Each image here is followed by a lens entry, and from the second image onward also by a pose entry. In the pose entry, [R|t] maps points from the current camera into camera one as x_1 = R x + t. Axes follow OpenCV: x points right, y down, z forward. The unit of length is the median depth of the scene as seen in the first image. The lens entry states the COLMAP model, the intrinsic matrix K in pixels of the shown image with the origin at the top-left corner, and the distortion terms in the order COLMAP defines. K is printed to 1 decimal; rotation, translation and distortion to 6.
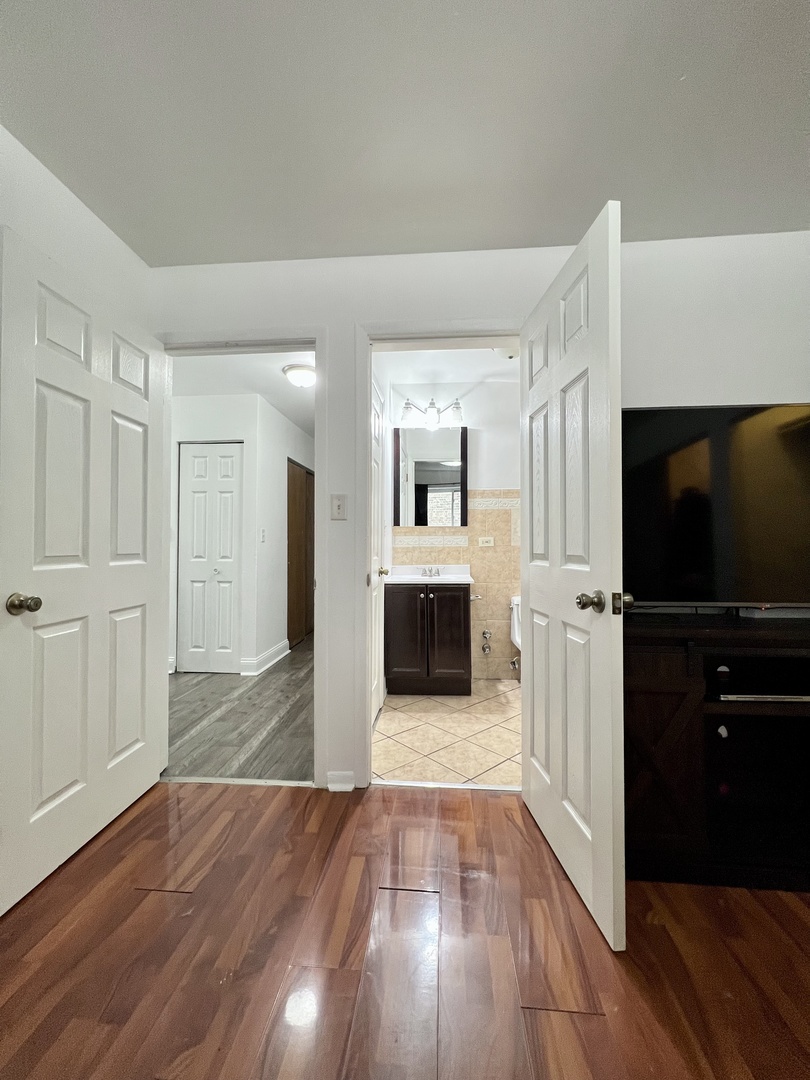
lens RADIAL K [[429.9, 0, 408.6], [0, 429.9, 537.8], [0, 0, 1]] dist [-0.000117, -0.000111]
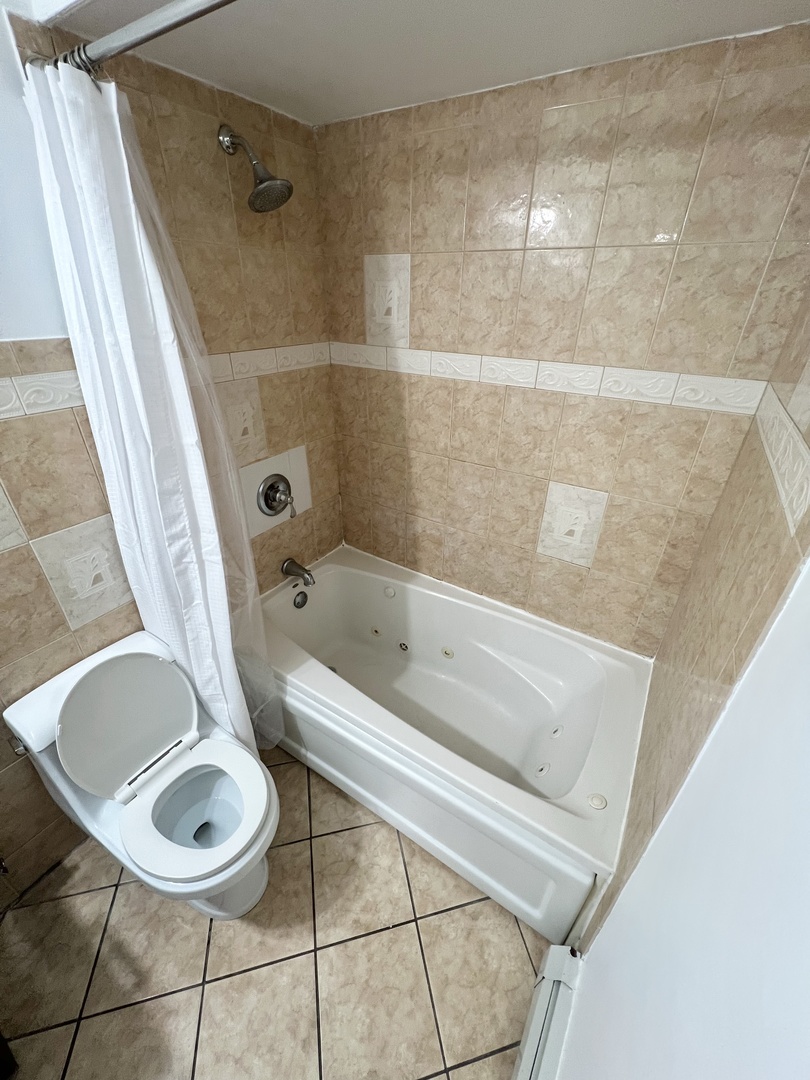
lens RADIAL K [[429.9, 0, 408.6], [0, 429.9, 537.8], [0, 0, 1]] dist [-0.000117, -0.000111]
pose [[0.467268, -0.431026, 0.771931, 0.184282], [-0.029868, 0.864916, 0.501027, -0.150971], [-0.883611, -0.257170, 0.391274, 0.622807]]
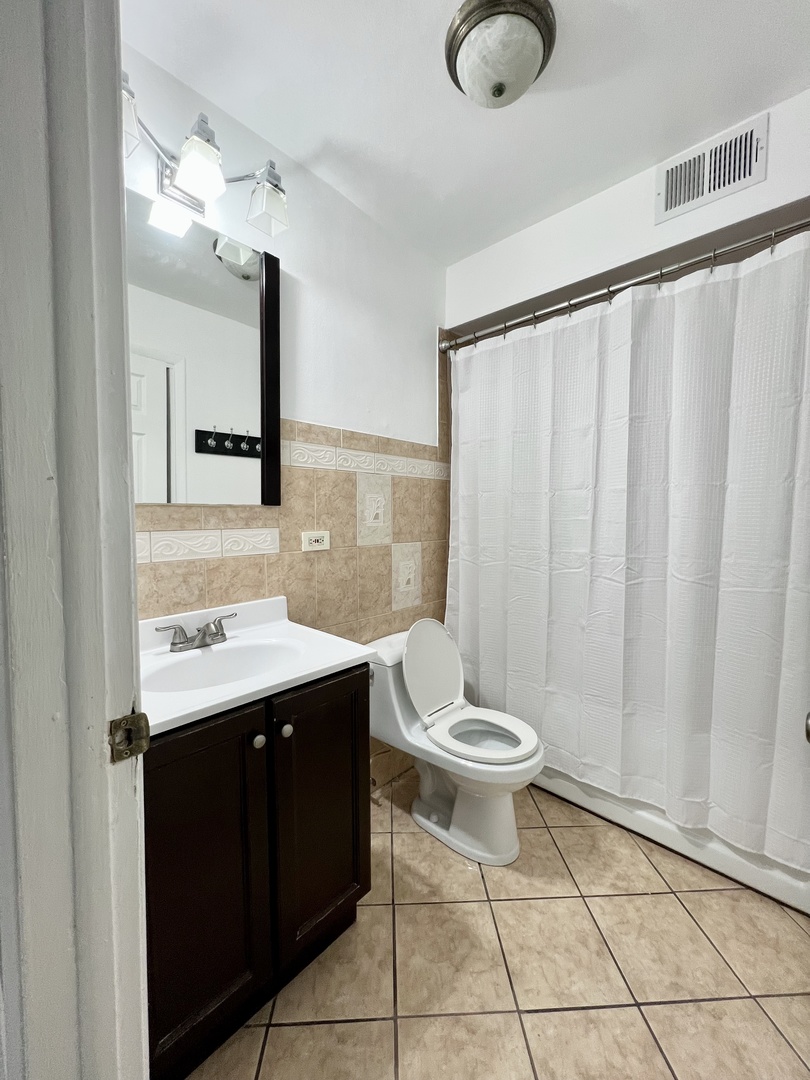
lens RADIAL K [[429.9, 0, 408.6], [0, 429.9, 537.8], [0, 0, 1]] dist [-0.000117, -0.000111]
pose [[0.619038, -0.044215, 0.784116, -0.116323], [-0.014714, 0.997586, 0.067868, -0.026121], [-0.785224, -0.053550, 0.616892, 0.642501]]
